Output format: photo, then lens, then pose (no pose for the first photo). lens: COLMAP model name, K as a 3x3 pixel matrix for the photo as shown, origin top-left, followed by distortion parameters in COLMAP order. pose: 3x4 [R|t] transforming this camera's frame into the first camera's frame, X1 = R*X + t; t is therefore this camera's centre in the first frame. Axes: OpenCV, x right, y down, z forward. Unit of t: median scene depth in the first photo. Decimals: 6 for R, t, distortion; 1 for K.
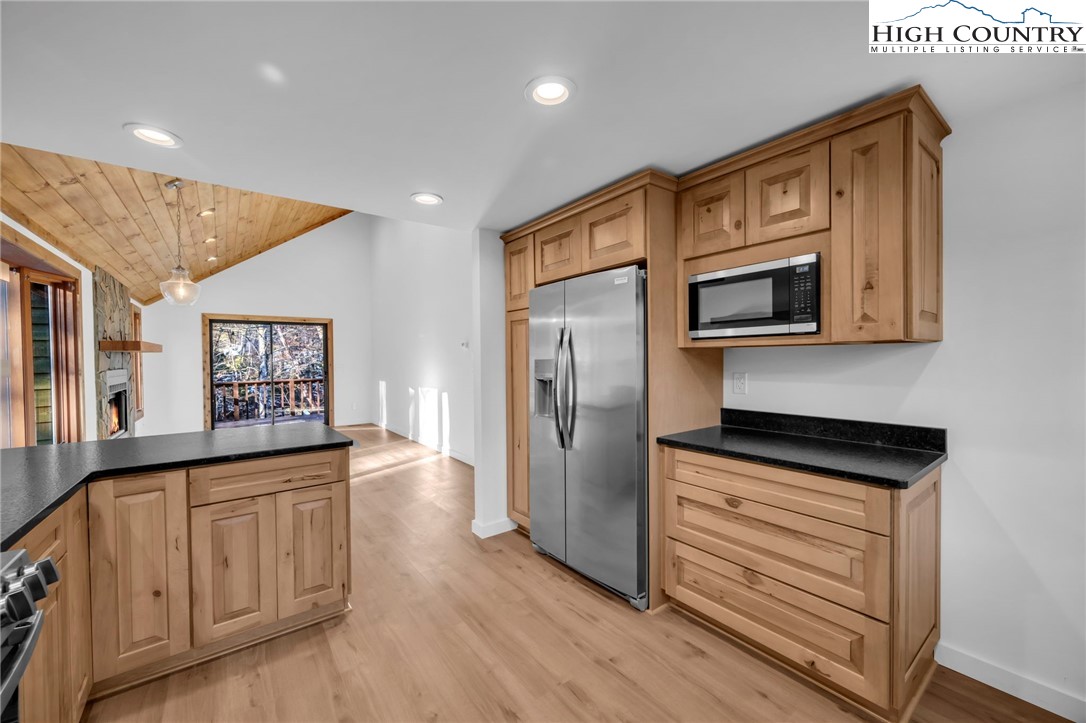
lens RADIAL K [[421.4, 0, 543.0], [0, 421.4, 361.5], [0, 0, 1]] dist [-0.002130, -0.000152]
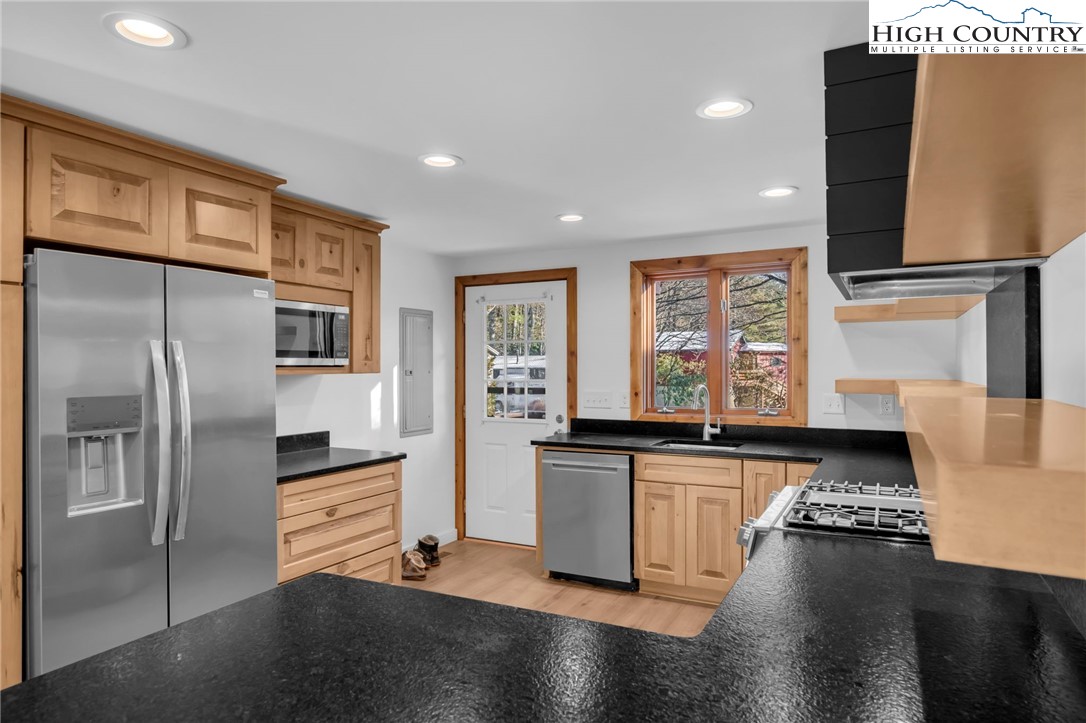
lens RADIAL K [[665.7, 0, 543.0], [0, 665.7, 361.5], [0, 0, 1]] dist [-0.001659, -0.000260]
pose [[-0.430217, 0.018029, 0.902545, -1.440722], [0.014027, 0.999813, -0.013286, -0.042813], [-0.902616, 0.006944, -0.430390, 1.263302]]
